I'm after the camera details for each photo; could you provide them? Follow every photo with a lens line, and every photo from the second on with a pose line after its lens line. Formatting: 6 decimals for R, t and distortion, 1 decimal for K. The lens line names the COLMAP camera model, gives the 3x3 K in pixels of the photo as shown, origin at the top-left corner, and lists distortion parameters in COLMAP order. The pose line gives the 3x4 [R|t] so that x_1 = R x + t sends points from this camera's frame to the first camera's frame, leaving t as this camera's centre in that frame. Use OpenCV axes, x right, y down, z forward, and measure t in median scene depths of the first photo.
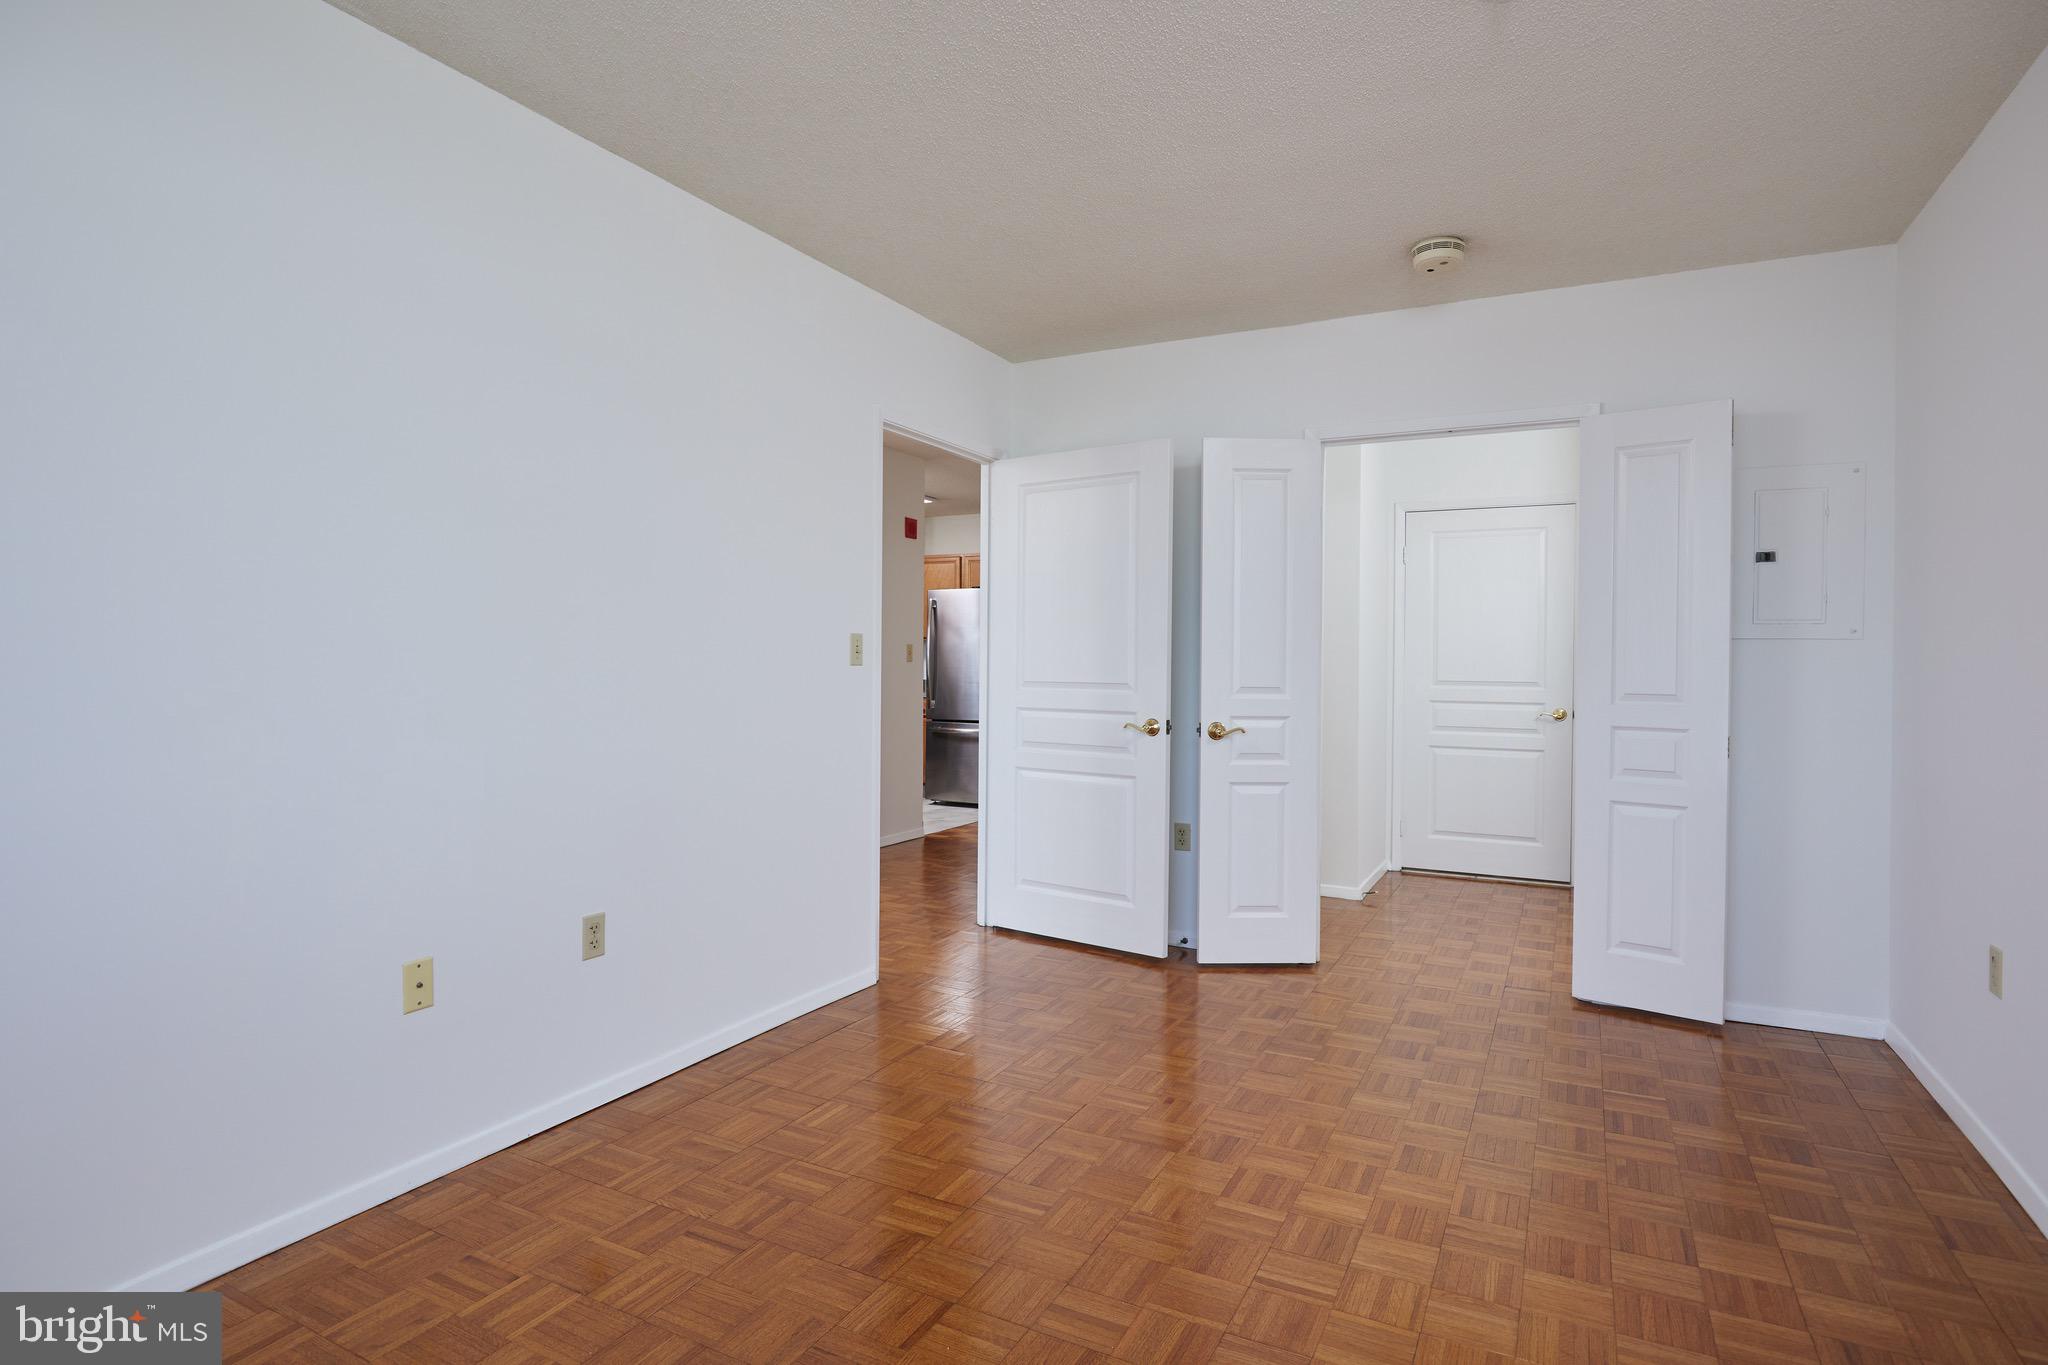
lens RADIAL K [[1057.3, 0, 1024.4], [0, 1057.3, 651.8], [0, 0, 1]] dist [-0.020916, -0.000831]
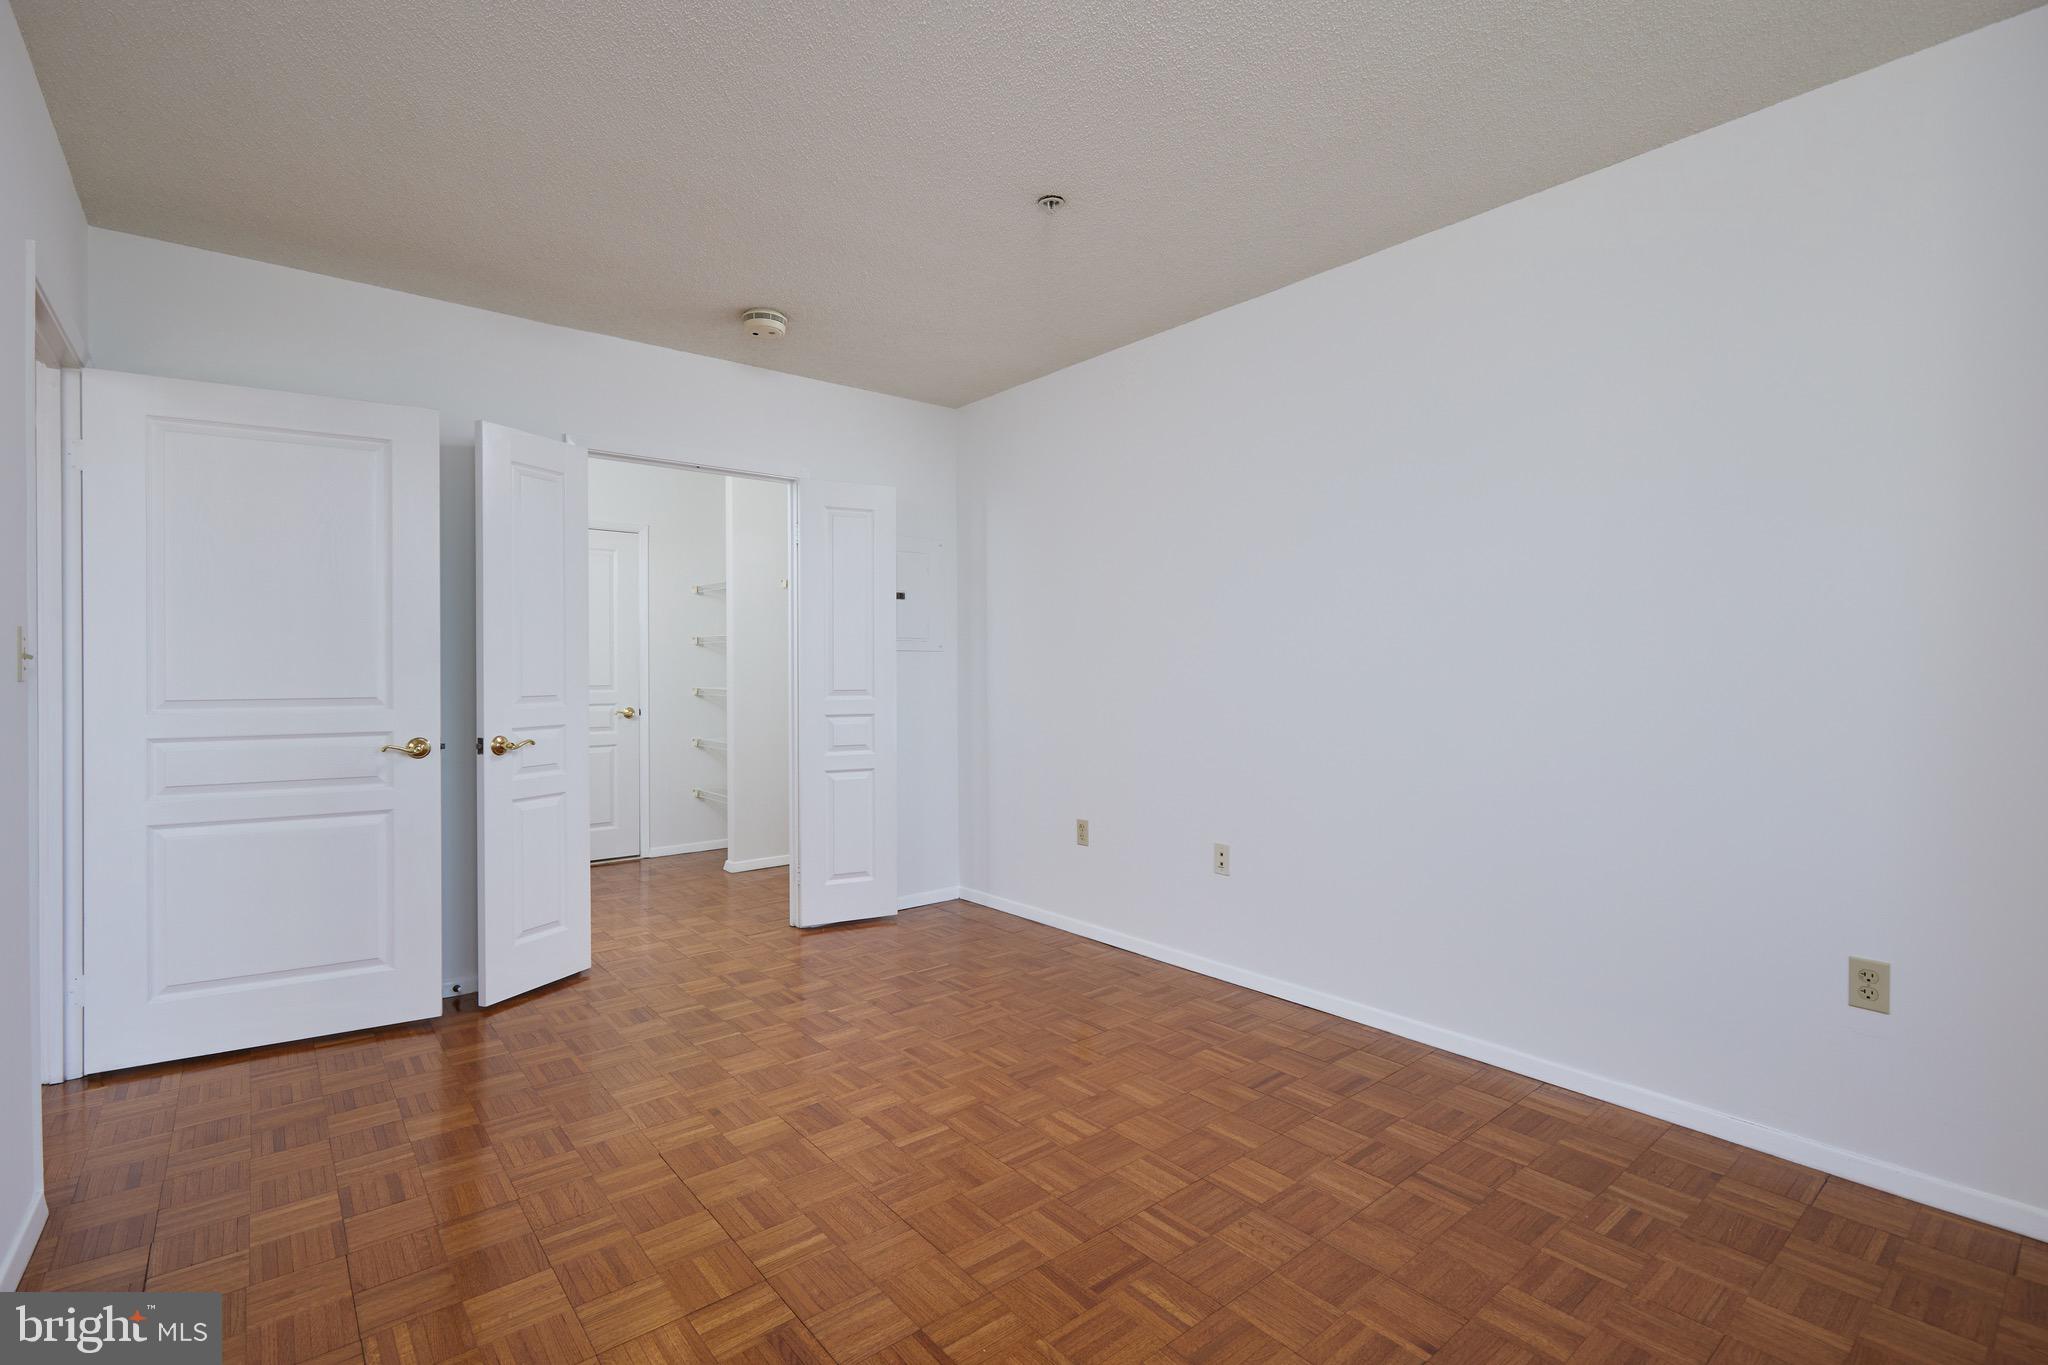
lens RADIAL K [[944.8, 0, 1016.9], [0, 944.8, 655.8], [0, 0, 1]] dist [0.000157, -0.001003]
pose [[0.388861, 0.003407, 0.921290, -0.405821], [-0.001117, 0.999994, -0.003227, -0.000311], [-0.921296, 0.000225, 0.388863, 0.278110]]
